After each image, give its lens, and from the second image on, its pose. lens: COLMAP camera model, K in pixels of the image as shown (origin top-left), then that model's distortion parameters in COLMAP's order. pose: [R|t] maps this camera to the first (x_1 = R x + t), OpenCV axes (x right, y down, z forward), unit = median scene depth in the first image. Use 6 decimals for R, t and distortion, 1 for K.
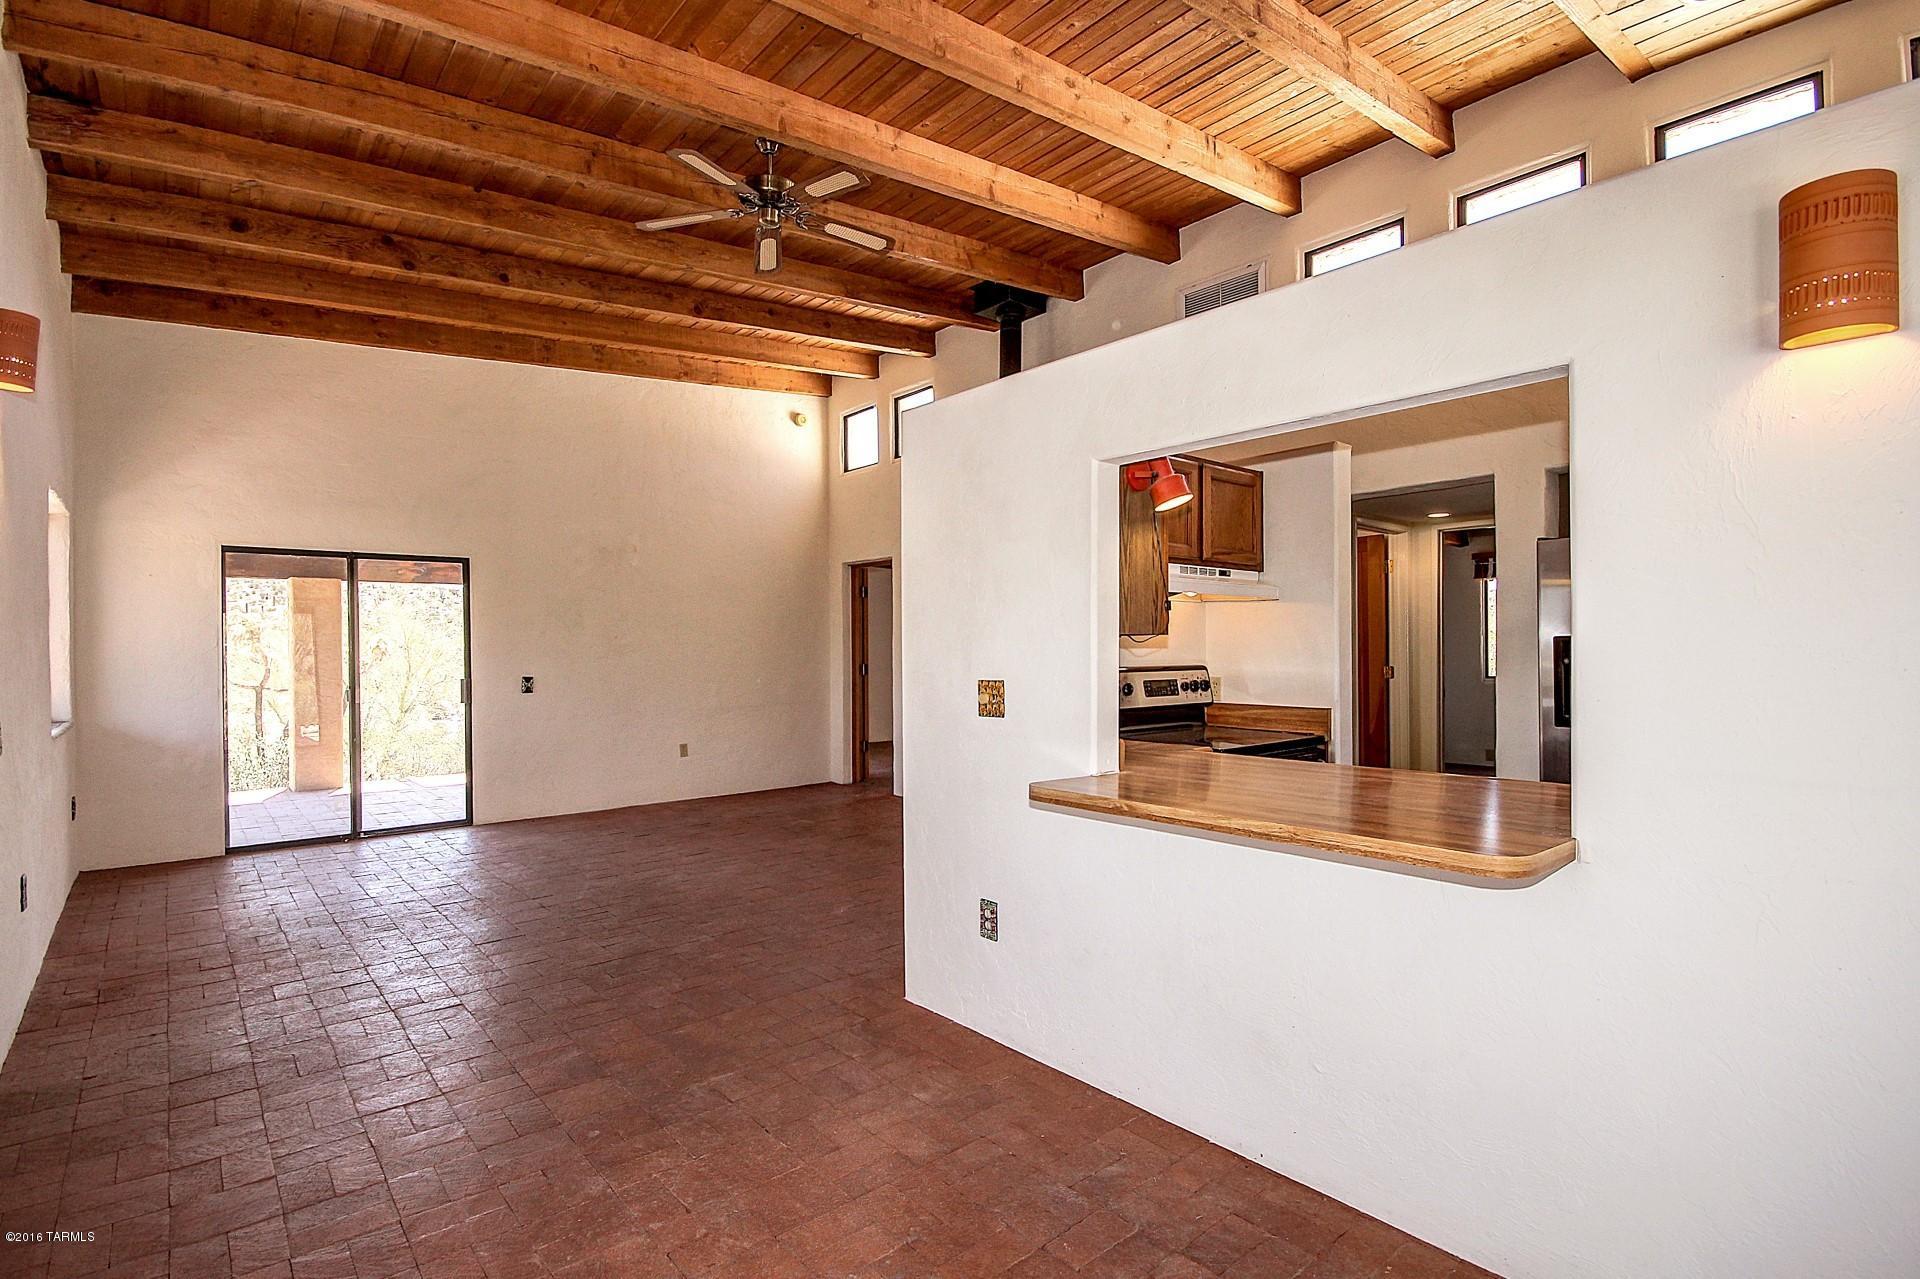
lens RADIAL K [[916.6, 0, 959.7], [0, 916.6, 645.5], [0, 0, 1]] dist [0.000241, -0.000100]
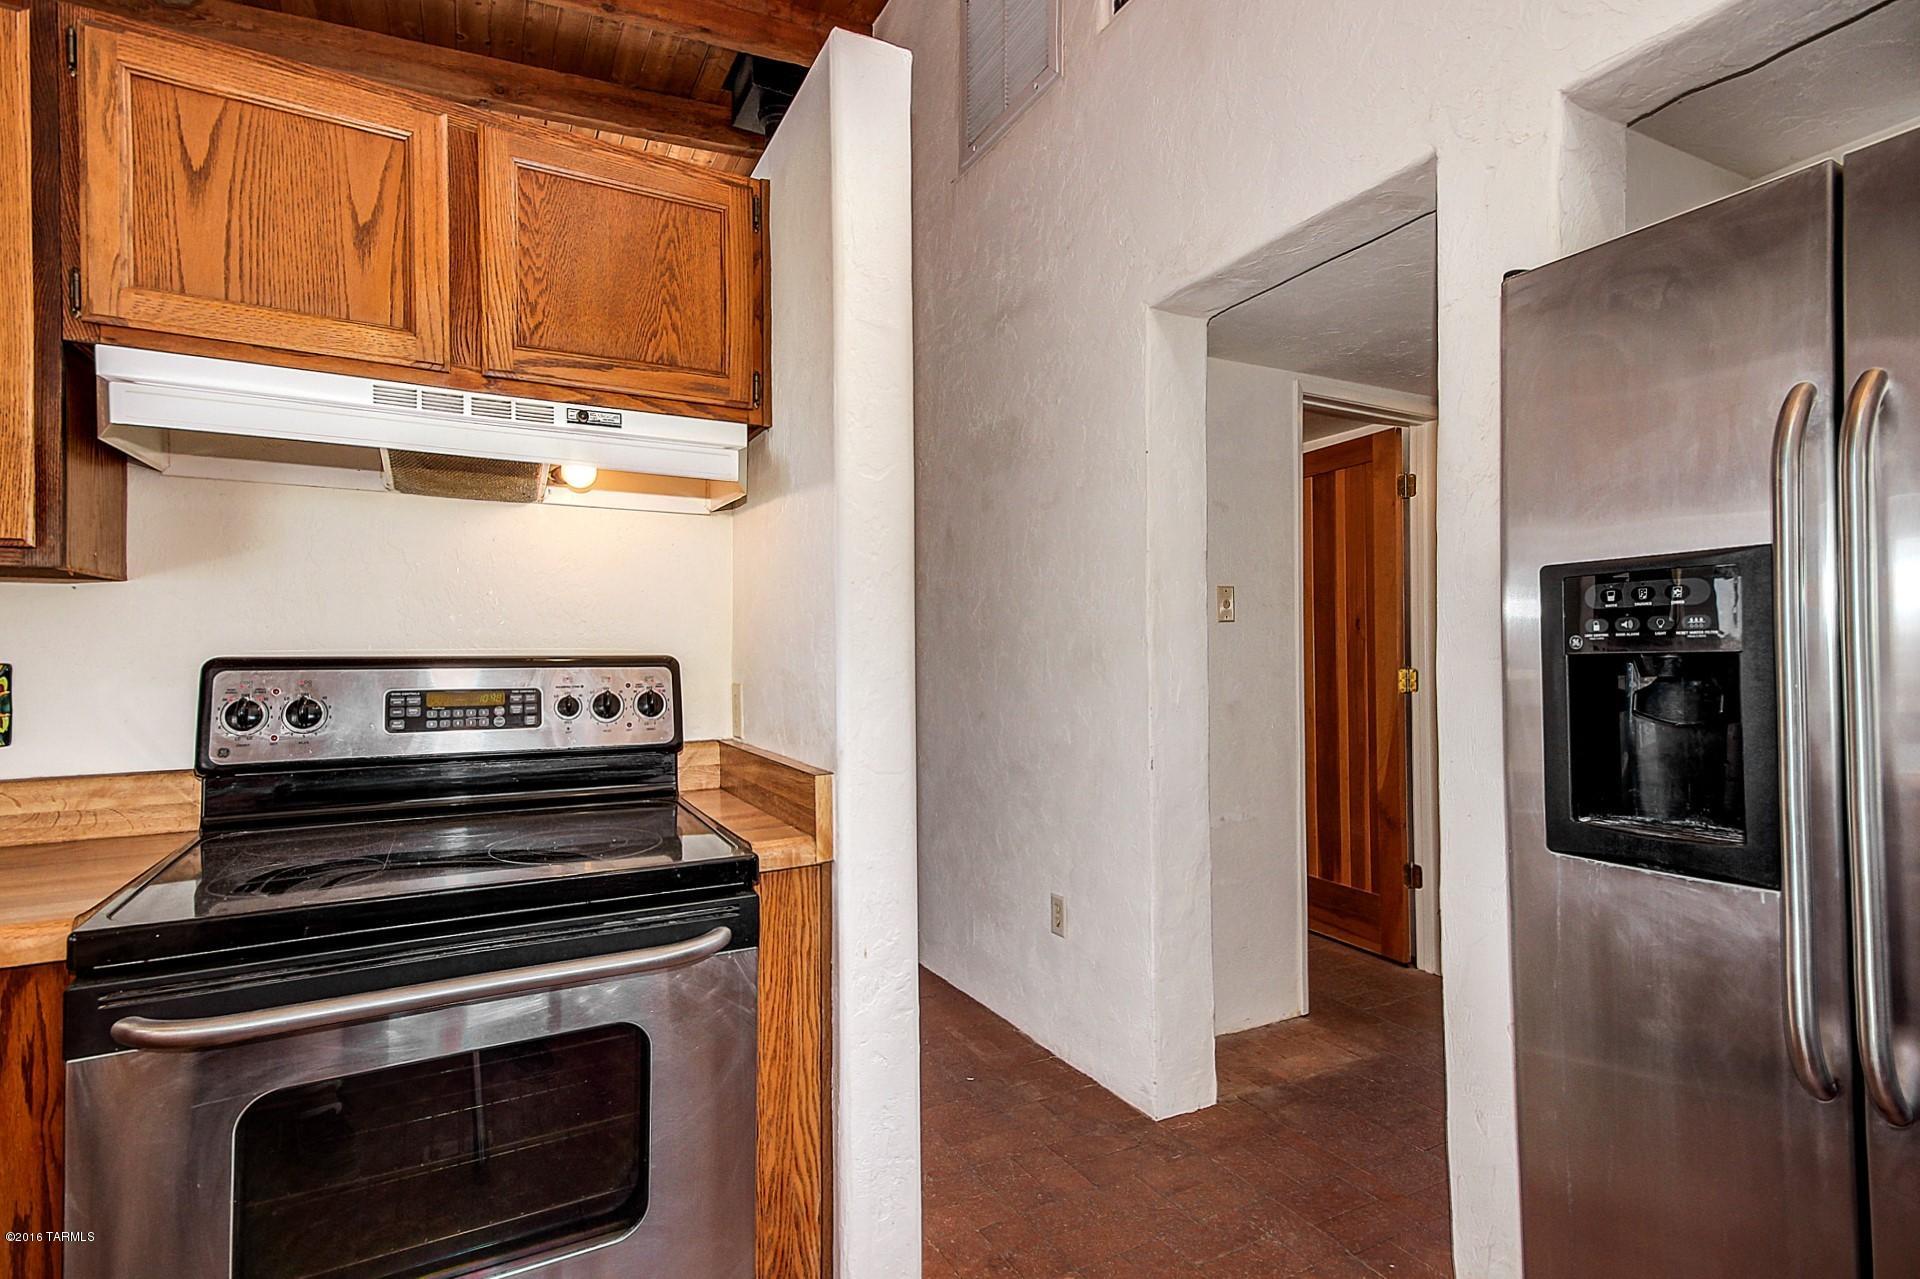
lens RADIAL K [[916.6, 0, 961.9], [0, 916.6, 643.5], [0, 0, 1]] dist [0.000241, -0.000100]
pose [[0.971971, -0.004450, -0.235060, 0.525309], [0.001995, 0.999941, -0.010679, 0.021608], [0.235094, 0.009911, 0.971922, 0.643292]]
